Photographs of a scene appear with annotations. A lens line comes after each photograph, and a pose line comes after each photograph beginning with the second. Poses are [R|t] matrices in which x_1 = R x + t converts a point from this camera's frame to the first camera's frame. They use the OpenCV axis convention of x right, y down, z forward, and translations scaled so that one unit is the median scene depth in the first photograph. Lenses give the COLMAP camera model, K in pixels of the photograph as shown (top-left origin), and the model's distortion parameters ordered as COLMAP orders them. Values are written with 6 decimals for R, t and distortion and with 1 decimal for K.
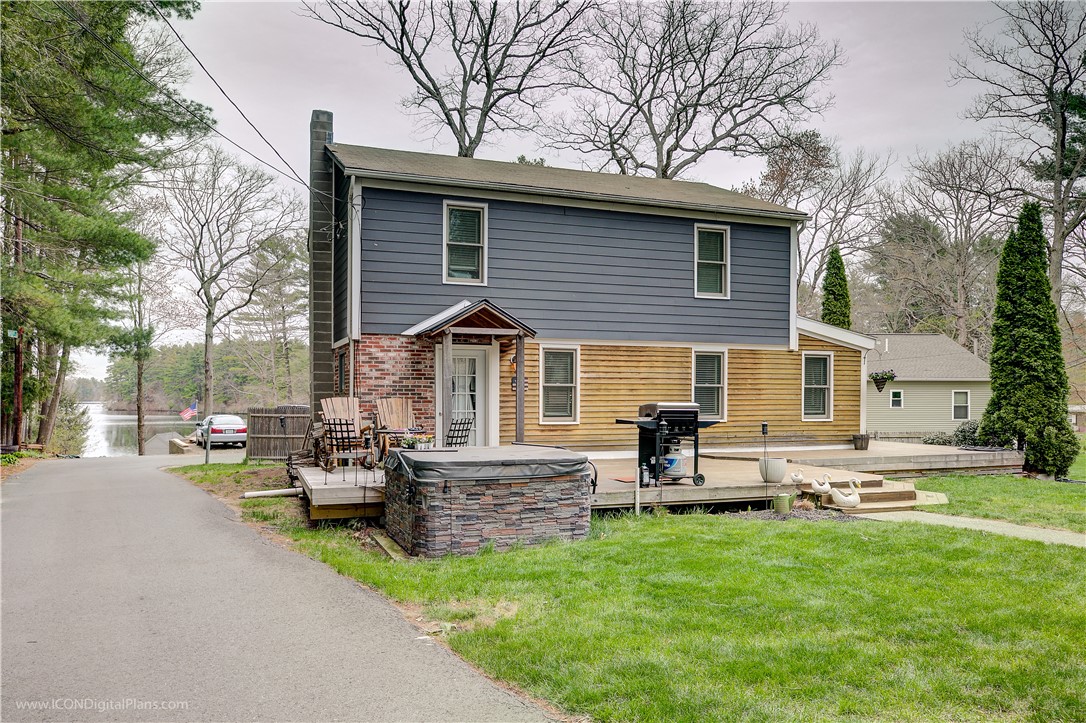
lens RADIAL K [[786.8, 0, 542.9], [0, 786.8, 366.7], [0, 0, 1]] dist [0.003150, 0.000191]
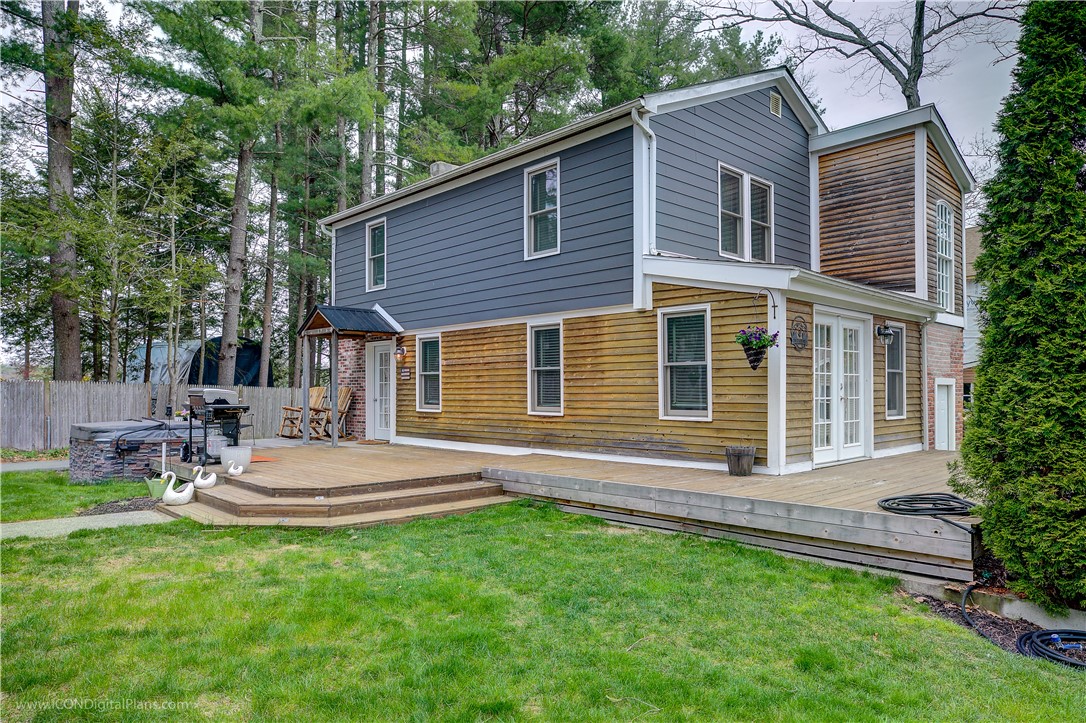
lens RADIAL K [[703.0, 0, 543.0], [0, 703.0, 365.3], [0, 0, 1]] dist [-0.001977, -0.000034]
pose [[0.394419, -0.037513, -0.918165, 0.830788], [0.035591, 0.999040, -0.025528, 0.037502], [0.918241, -0.022610, 0.395375, 0.702469]]
